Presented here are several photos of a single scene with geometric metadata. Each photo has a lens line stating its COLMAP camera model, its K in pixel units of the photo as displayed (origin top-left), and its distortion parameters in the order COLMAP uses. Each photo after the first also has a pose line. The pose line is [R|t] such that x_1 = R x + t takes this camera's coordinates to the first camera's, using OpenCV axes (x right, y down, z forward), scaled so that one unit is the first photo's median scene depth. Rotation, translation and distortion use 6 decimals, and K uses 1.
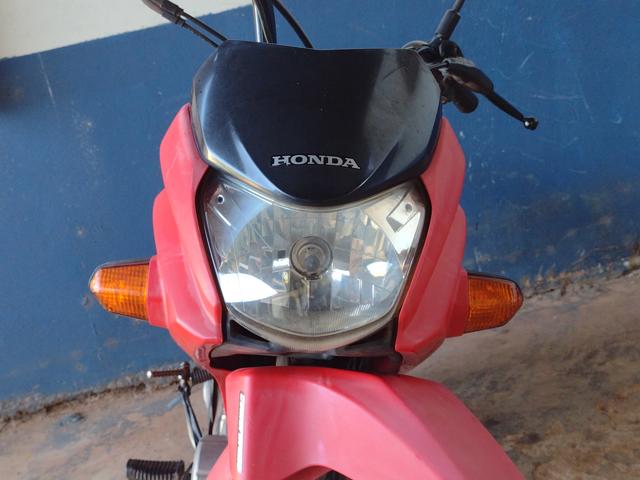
lens RADIAL K [[810.9, 0, 317.5], [0, 810.9, 240.9], [0, 0, 1]] dist [0.054214, 0.000000]
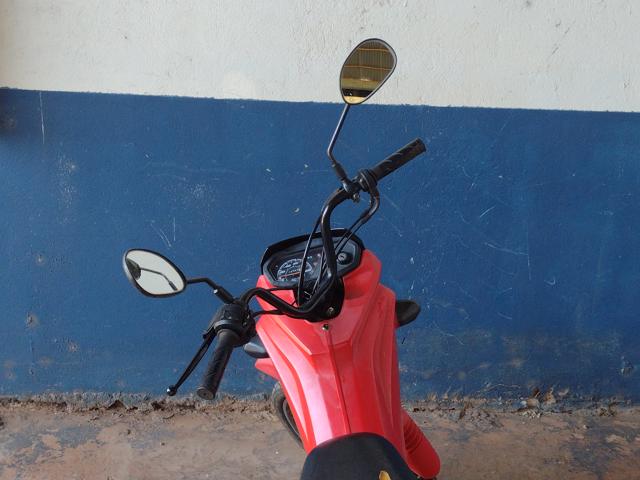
lens RADIAL K [[810.9, 0, 318.4], [0, 810.9, 240.5], [0, 0, 1]] dist [0.054214, 0.000000]
pose [[0.964108, 0.254594, 0.075344, -0.029066], [-0.261040, 0.960761, 0.093788, -0.217691], [-0.048510, -0.110089, 0.992737, -0.057845]]
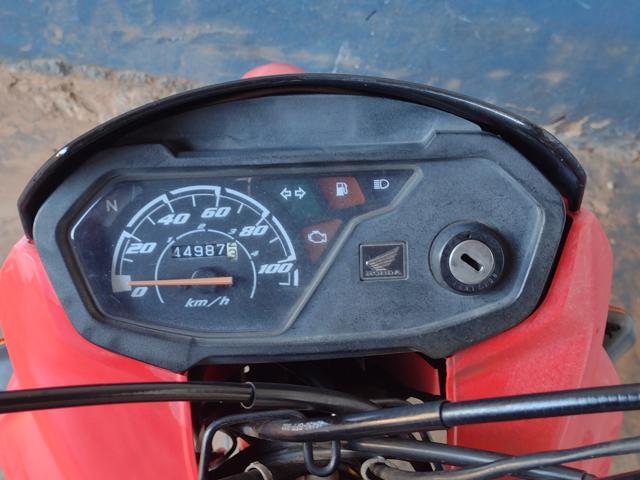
lens RADIAL K [[810.9, 0, 325.1], [0, 810.9, 244.6], [0, 0, 1]] dist [0.054214, 0.000000]
pose [[0.854715, 0.231059, 0.464838, -0.036135], [-0.492144, 0.645493, 0.584066, -0.211678], [-0.165096, -0.727977, 0.665426, 0.549565]]
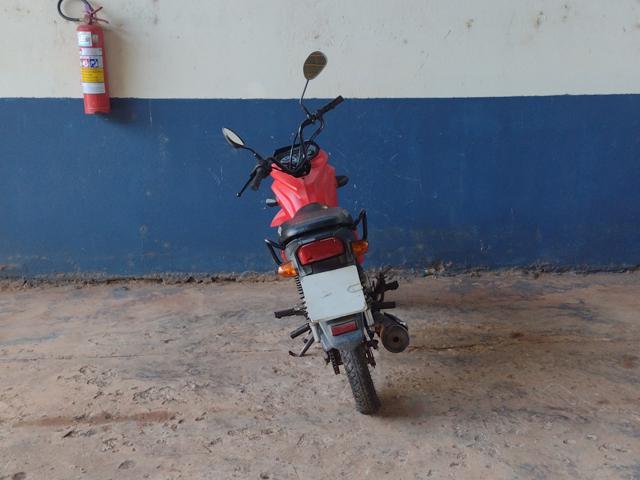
lens RADIAL K [[810.9, 0, 322.7], [0, 810.9, 239.1], [0, 0, 1]] dist [0.054214, 0.000000]
pose [[0.975314, 0.212465, 0.060175, 0.014037], [-0.212529, 0.977140, -0.005411, 0.017377], [-0.059948, -0.007512, 0.998173, -0.883762]]
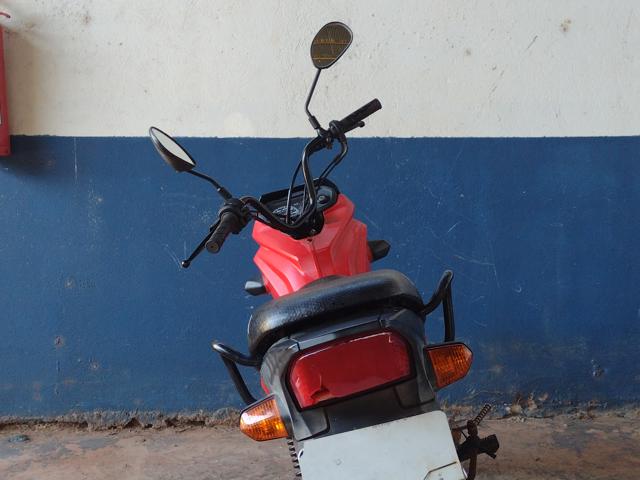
lens RADIAL K [[810.9, 0, 318.0], [0, 810.9, 233.6], [0, 0, 1]] dist [0.054214, 0.000000]
pose [[0.976397, 0.215957, 0.003458, 0.048166], [-0.212697, 0.964193, -0.158405, 0.029275], [-0.037543, 0.153931, 0.987368, -0.212082]]
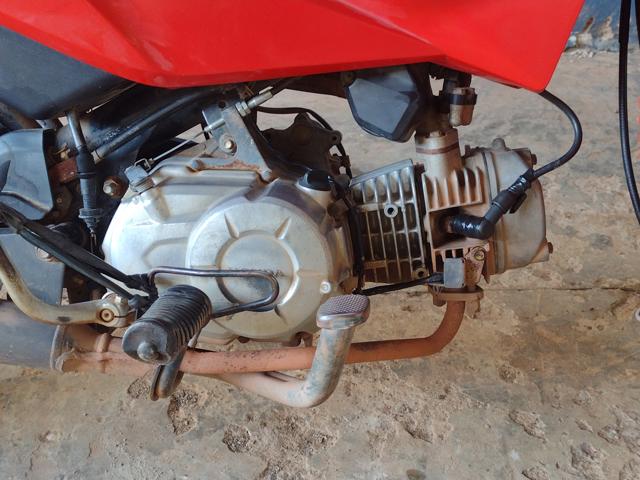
lens RADIAL K [[810.9, 0, 318.5], [0, 810.9, 240.3], [0, 0, 1]] dist [0.054214, 0.000000]
pose [[0.974414, 0.203800, 0.094781, 0.079955], [-0.222677, 0.932643, 0.283886, 0.041673], [-0.030541, -0.297728, 0.954162, 0.123602]]
